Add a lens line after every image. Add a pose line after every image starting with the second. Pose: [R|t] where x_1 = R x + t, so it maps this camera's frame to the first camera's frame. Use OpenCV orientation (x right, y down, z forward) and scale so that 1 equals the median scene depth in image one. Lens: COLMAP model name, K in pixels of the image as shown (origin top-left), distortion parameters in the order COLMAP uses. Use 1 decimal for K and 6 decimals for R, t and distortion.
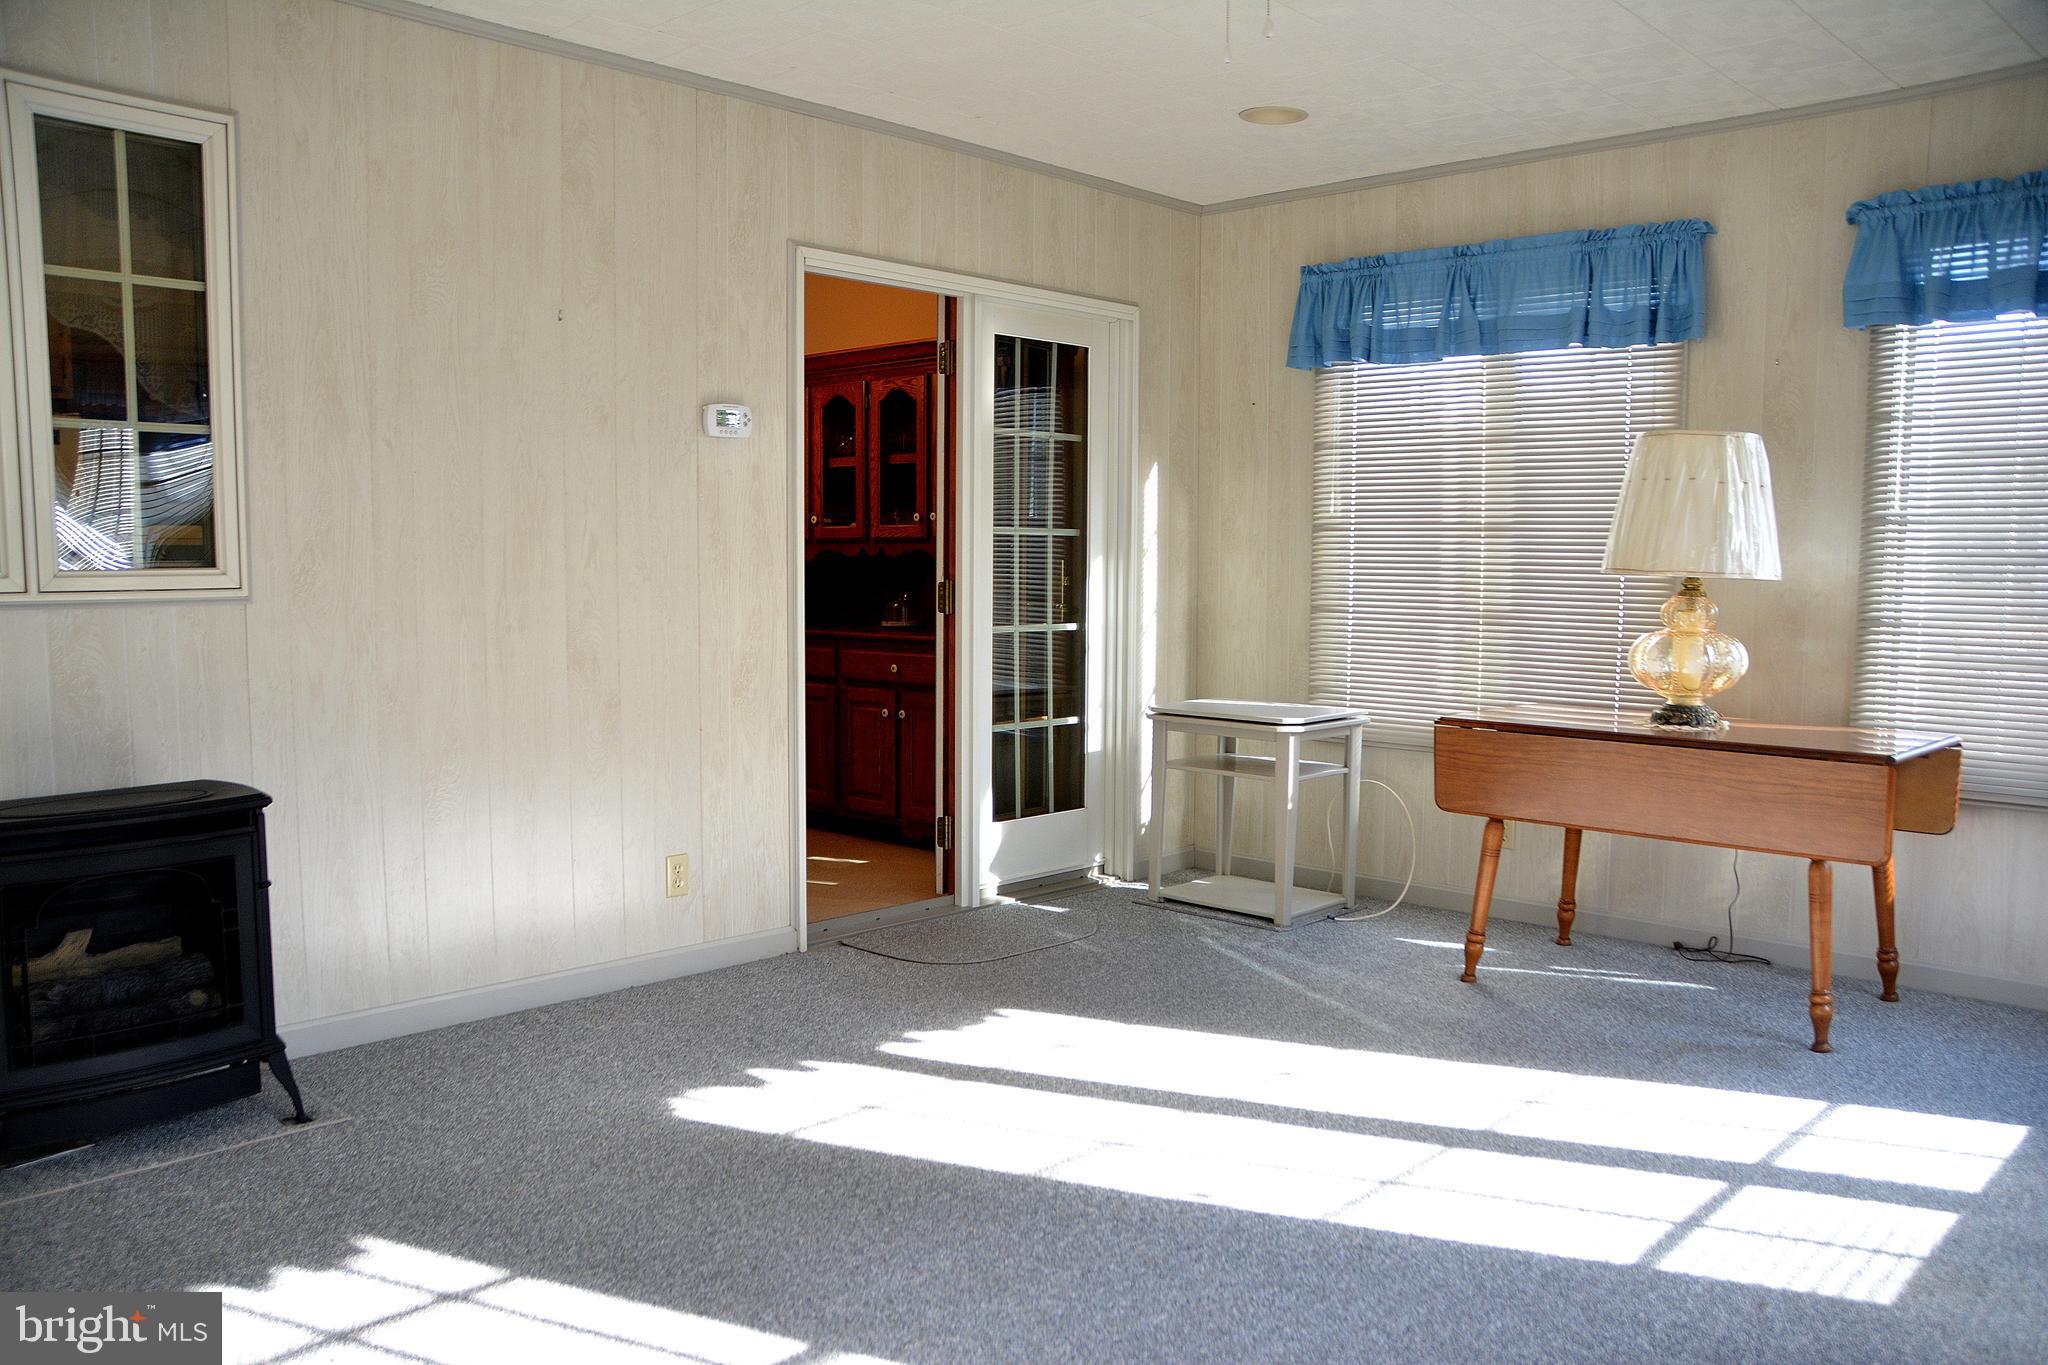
lens RADIAL K [[1641.3, 0, 1015.0], [0, 1641.3, 703.8], [0, 0, 1]] dist [-0.134155, 0.128560]
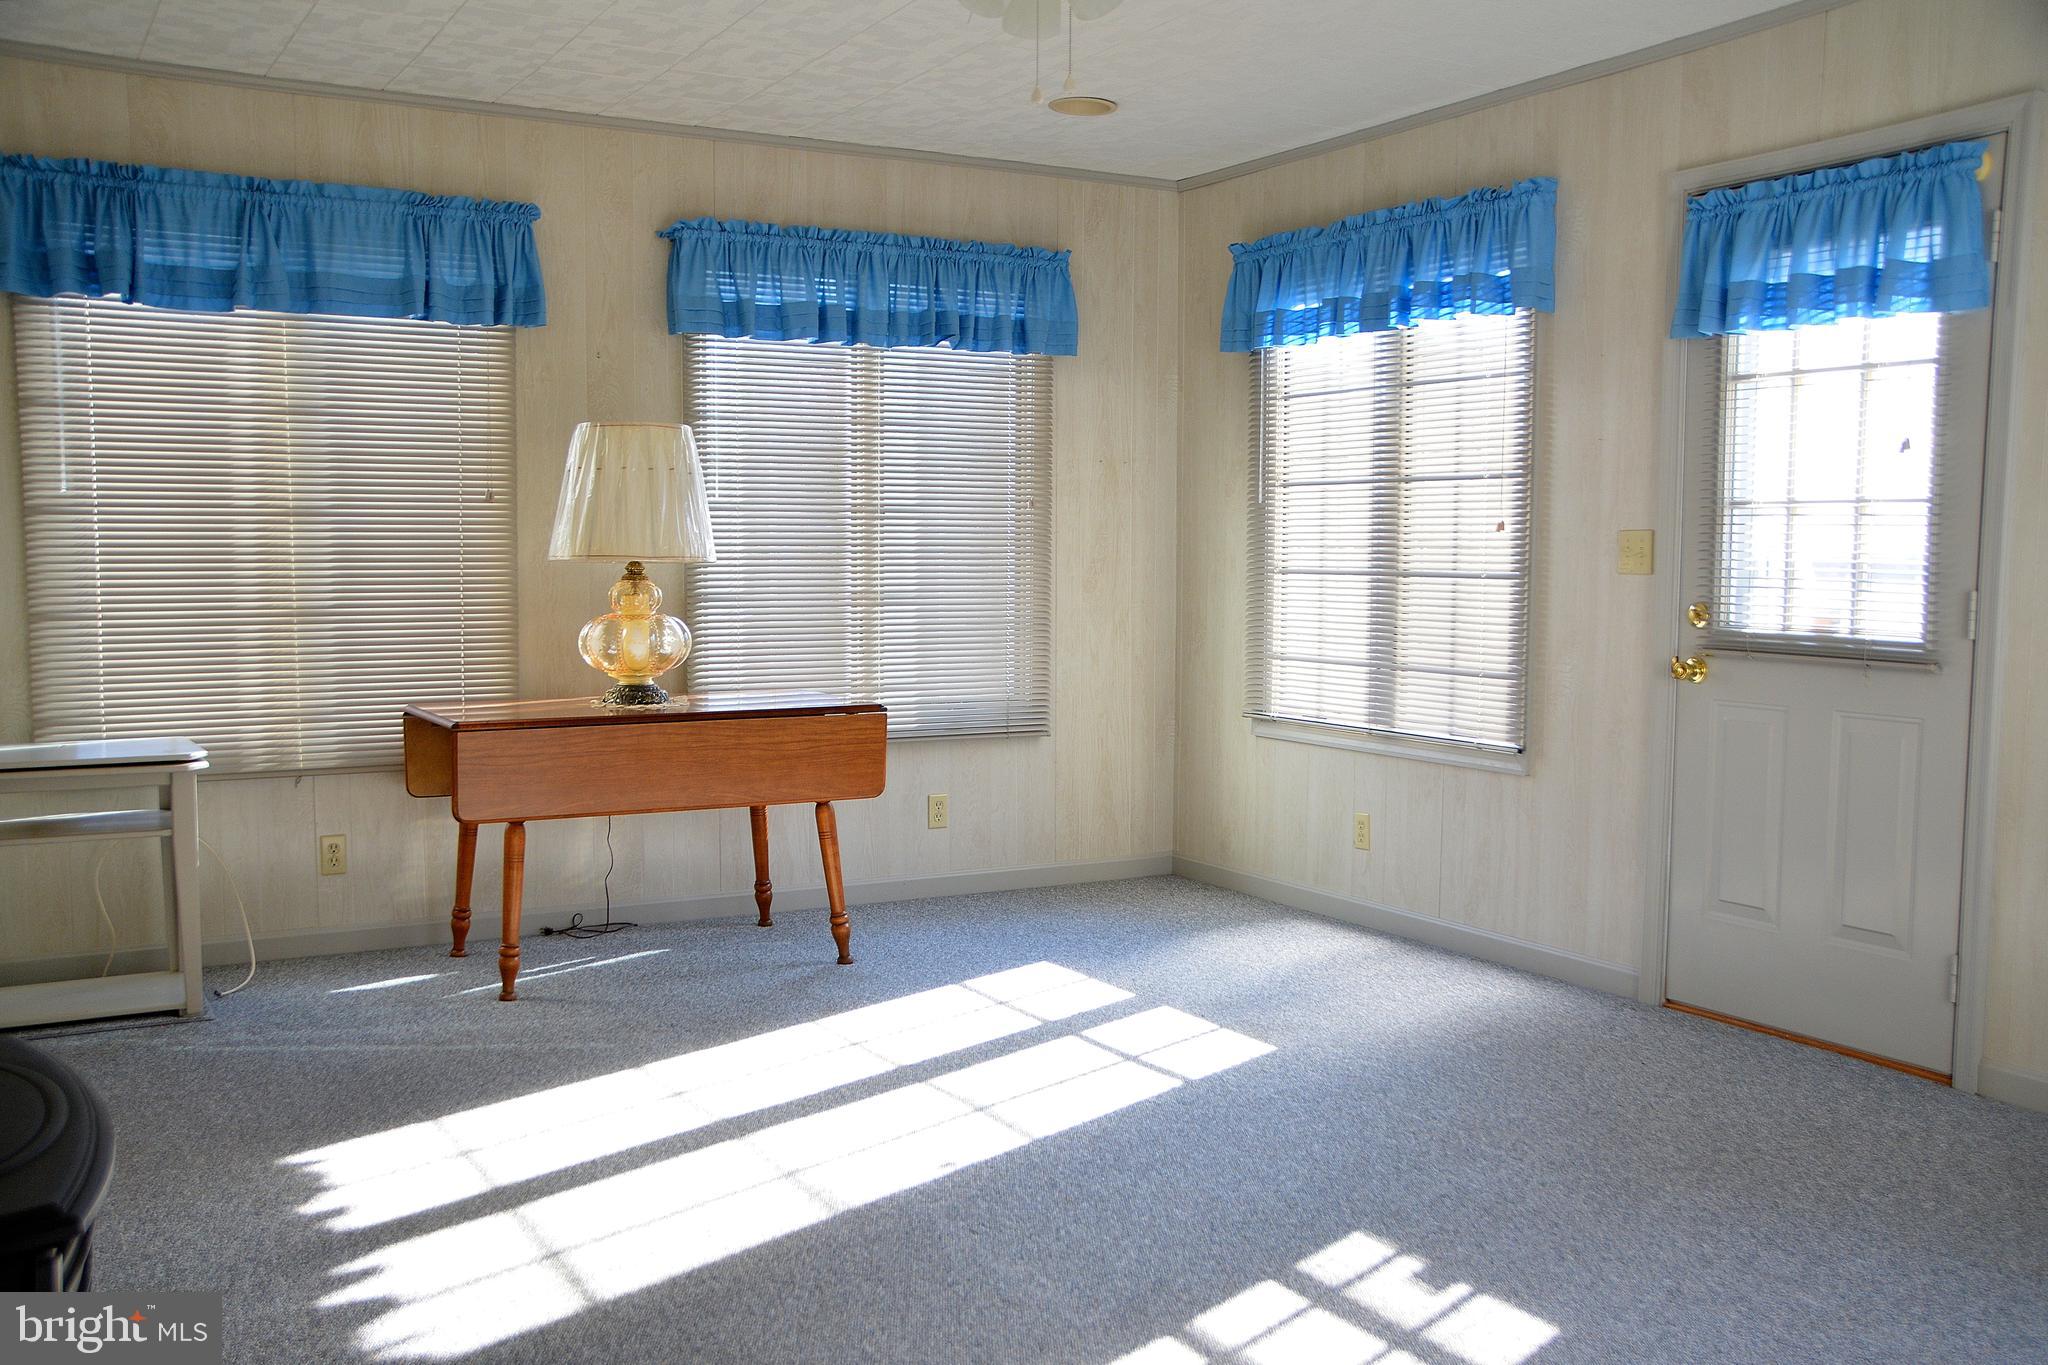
lens RADIAL K [[1860.5, 0, 1099.1], [0, 1860.5, 698.7], [0, 0, 1]] dist [-0.017612, 0.070019]
pose [[0.297020, -0.086103, 0.950981, -0.672389], [0.089048, 0.994084, 0.062194, -0.040823], [-0.950710, 0.066210, 0.302930, 0.368666]]
